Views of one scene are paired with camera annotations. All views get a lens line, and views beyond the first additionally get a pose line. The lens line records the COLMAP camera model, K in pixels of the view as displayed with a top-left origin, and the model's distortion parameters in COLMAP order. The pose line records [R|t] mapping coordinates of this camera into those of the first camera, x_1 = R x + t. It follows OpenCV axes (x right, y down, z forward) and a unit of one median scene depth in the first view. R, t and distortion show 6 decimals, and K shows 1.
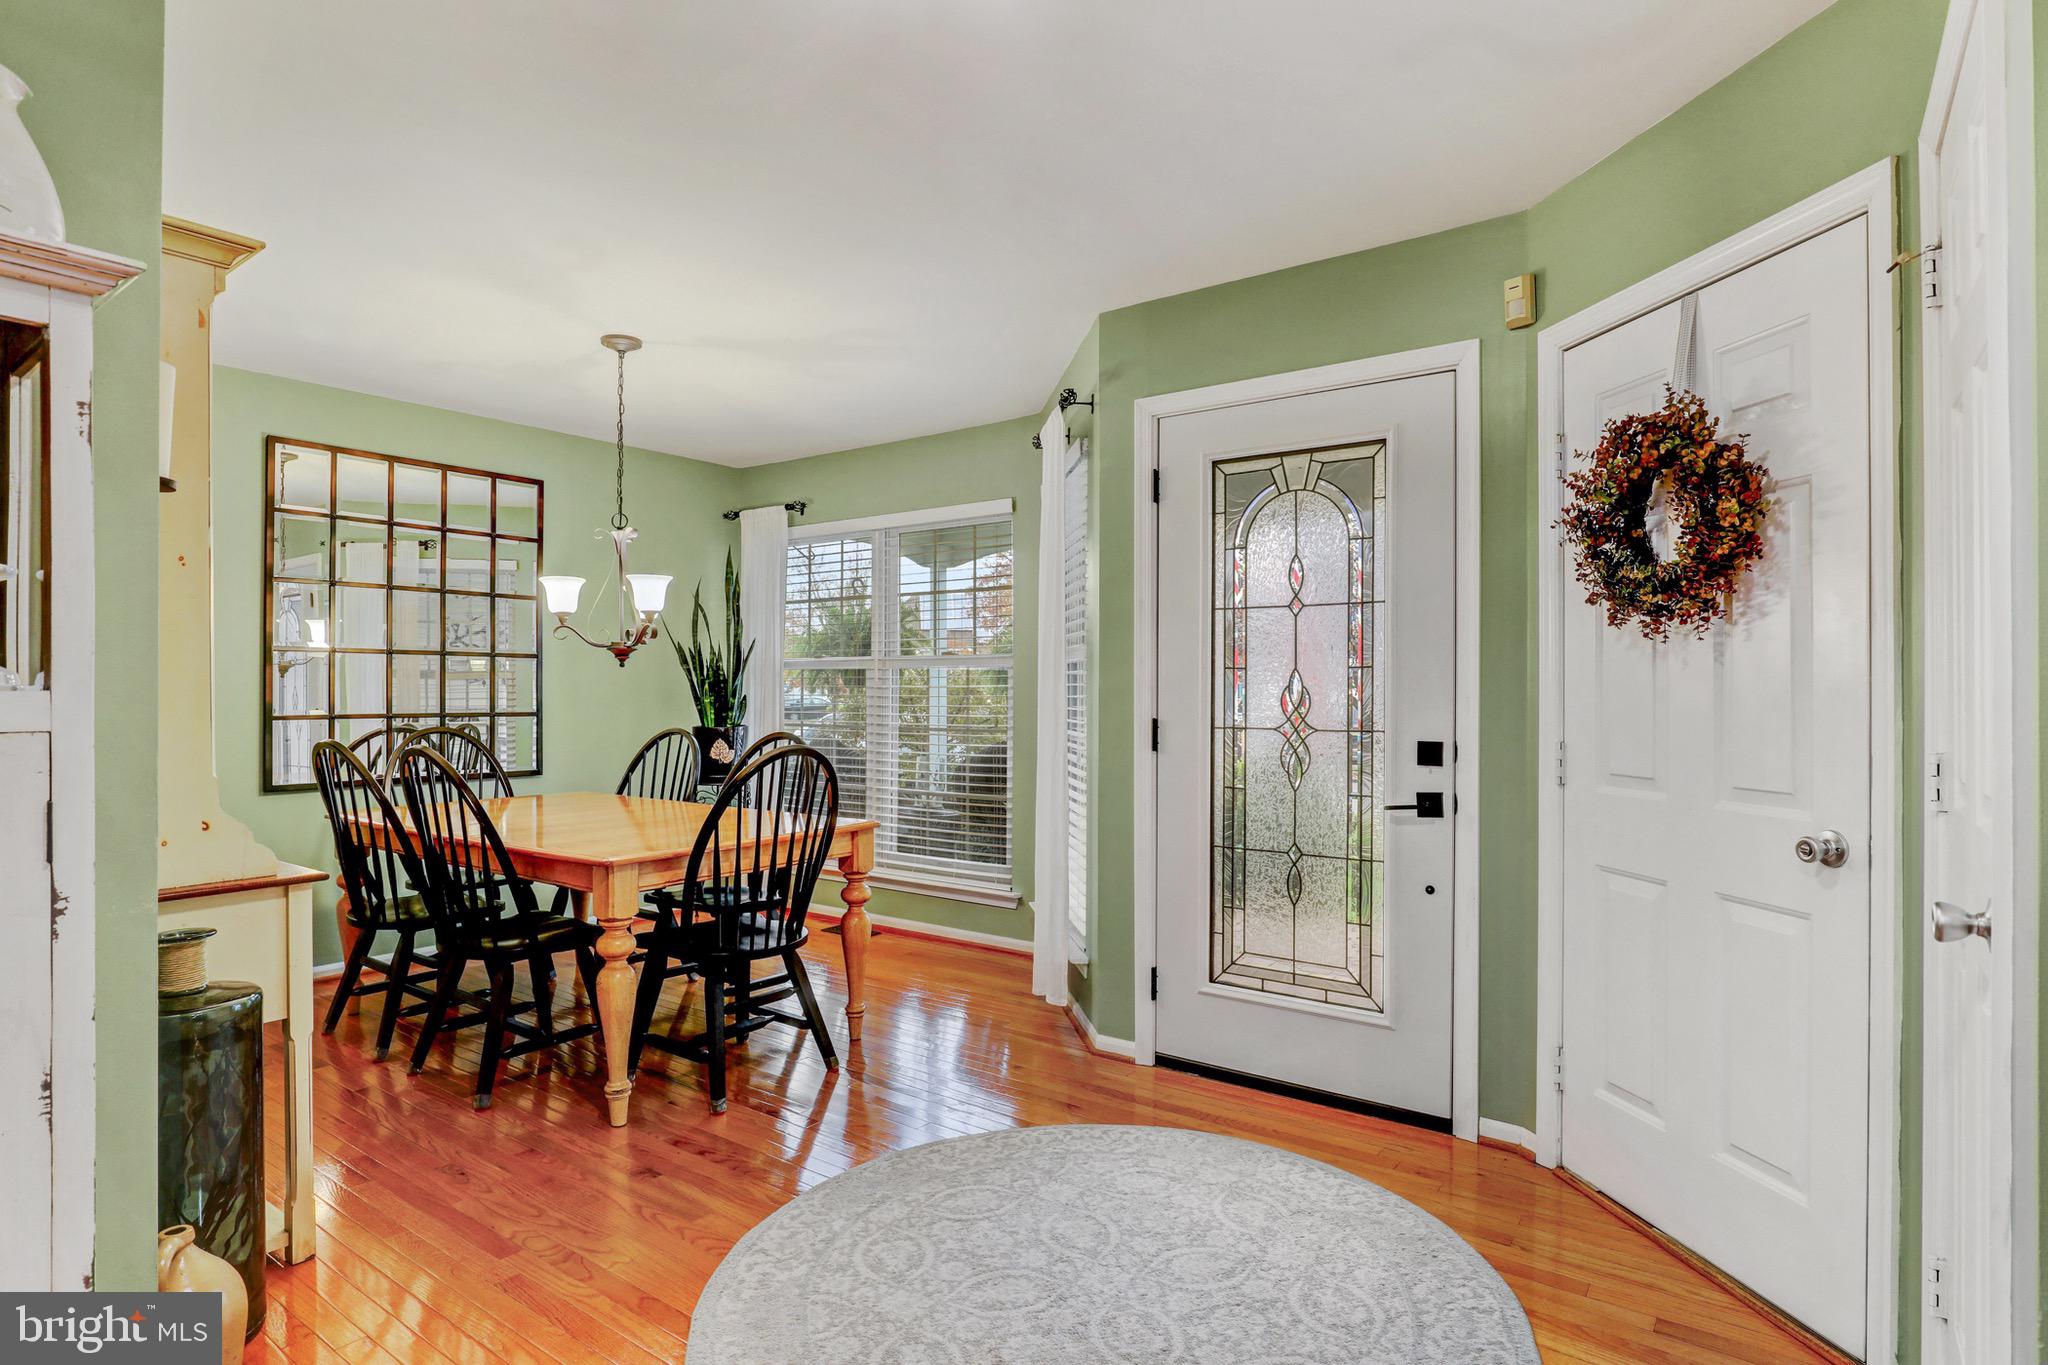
lens RADIAL K [[1079.3, 0, 1031.3], [0, 1079.3, 682.2], [0, 0, 1]] dist [-0.021176, 0.000377]
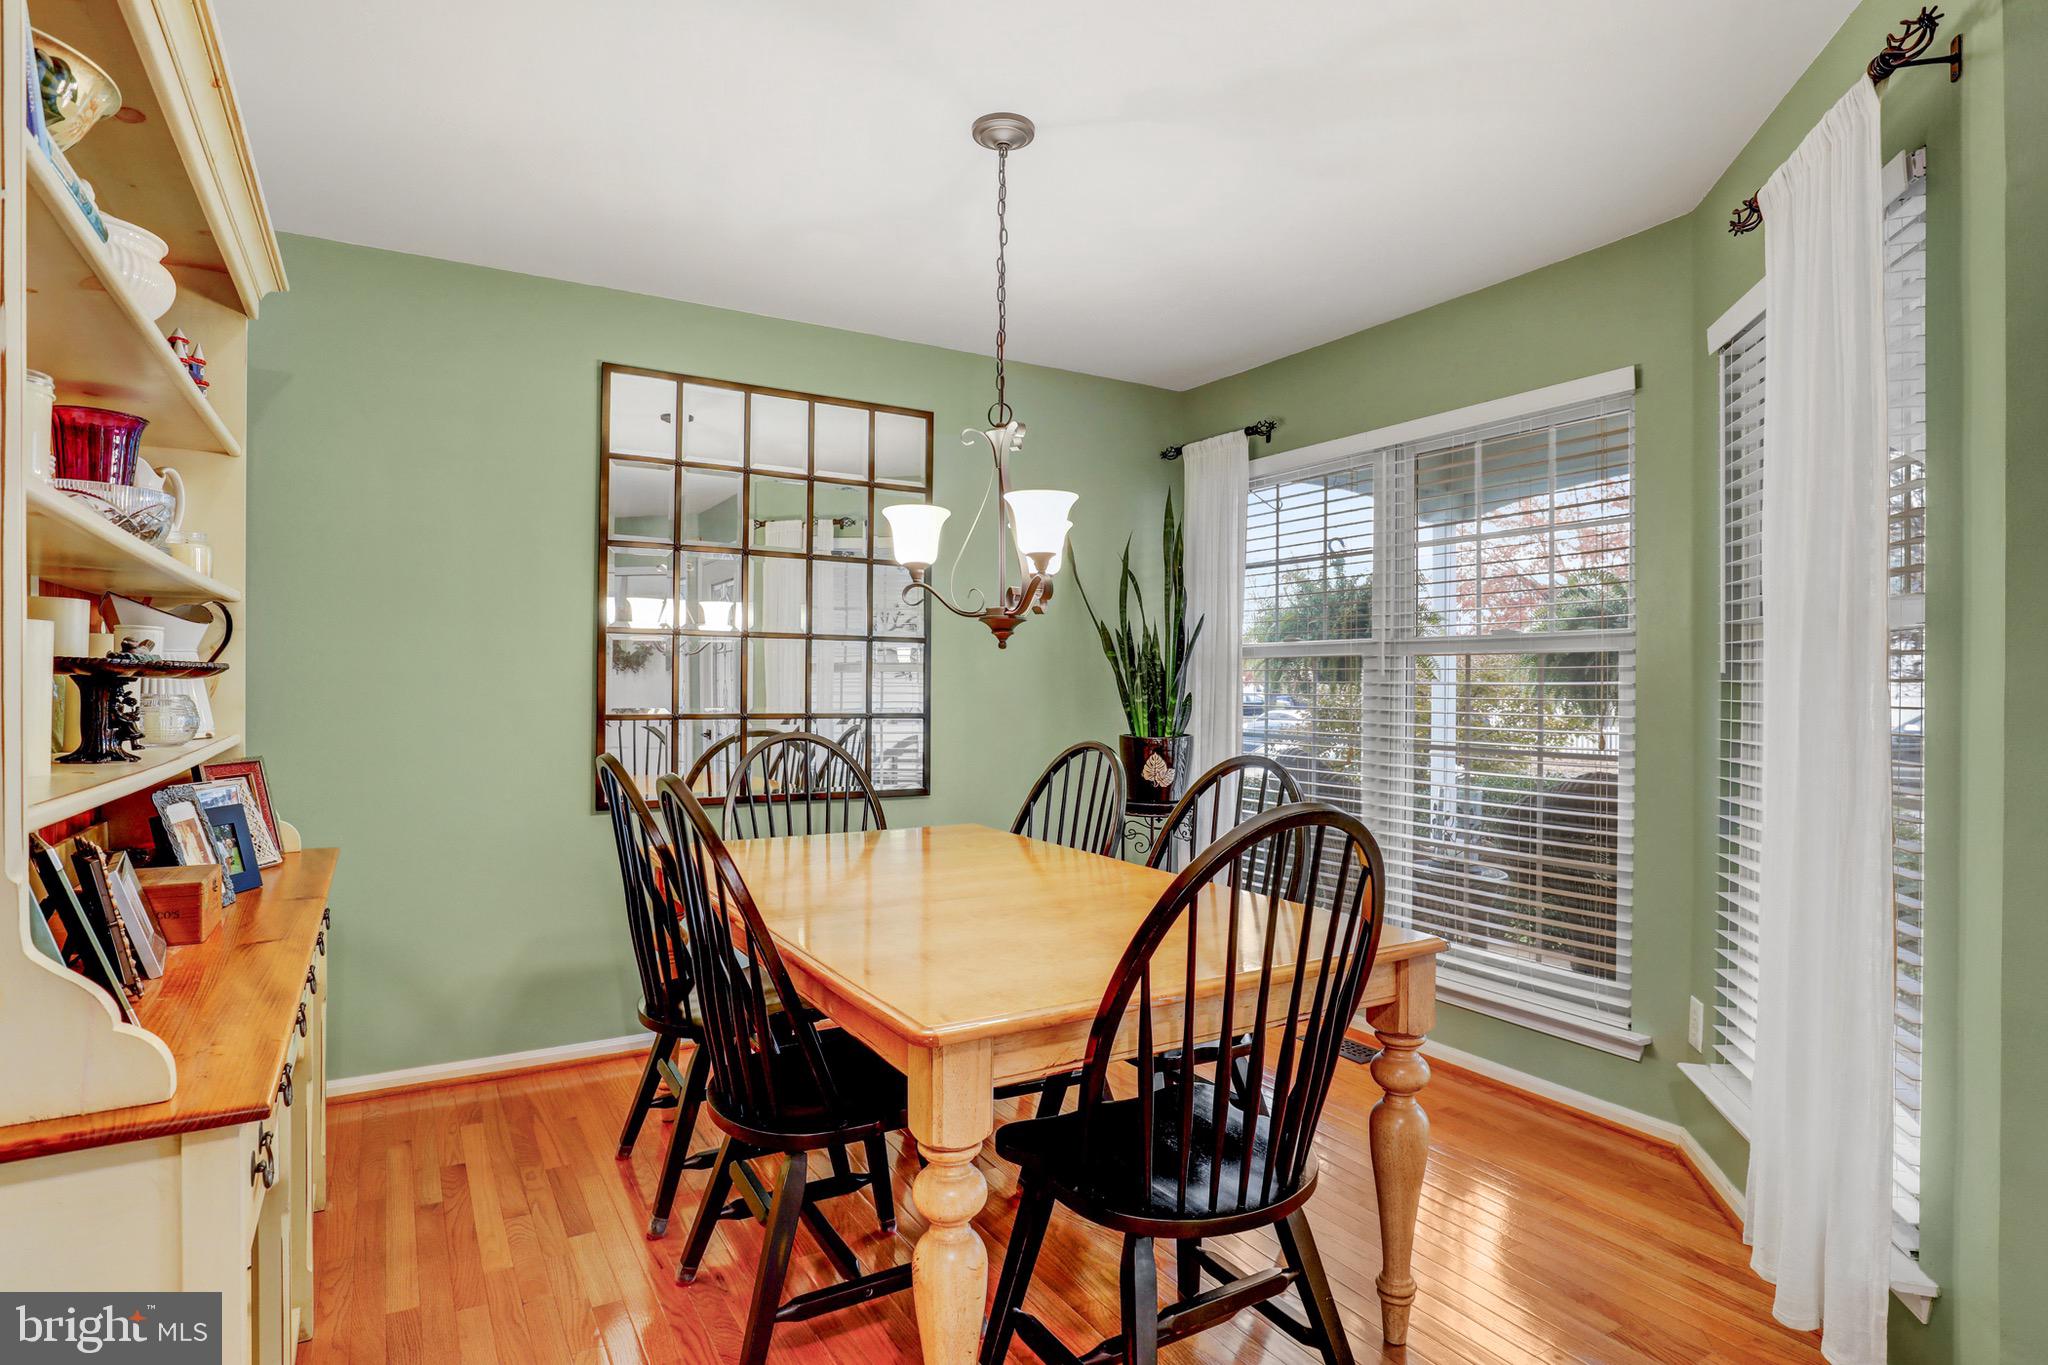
lens RADIAL K [[1063.5, 0, 1028.7], [0, 1063.5, 687.6], [0, 0, 1]] dist [-0.014320, 0.000263]
pose [[0.920801, 0.008635, -0.389938, -0.096448], [-0.005101, 0.999936, 0.010098, 0.001445], [0.390000, -0.007309, 0.920786, 0.334792]]
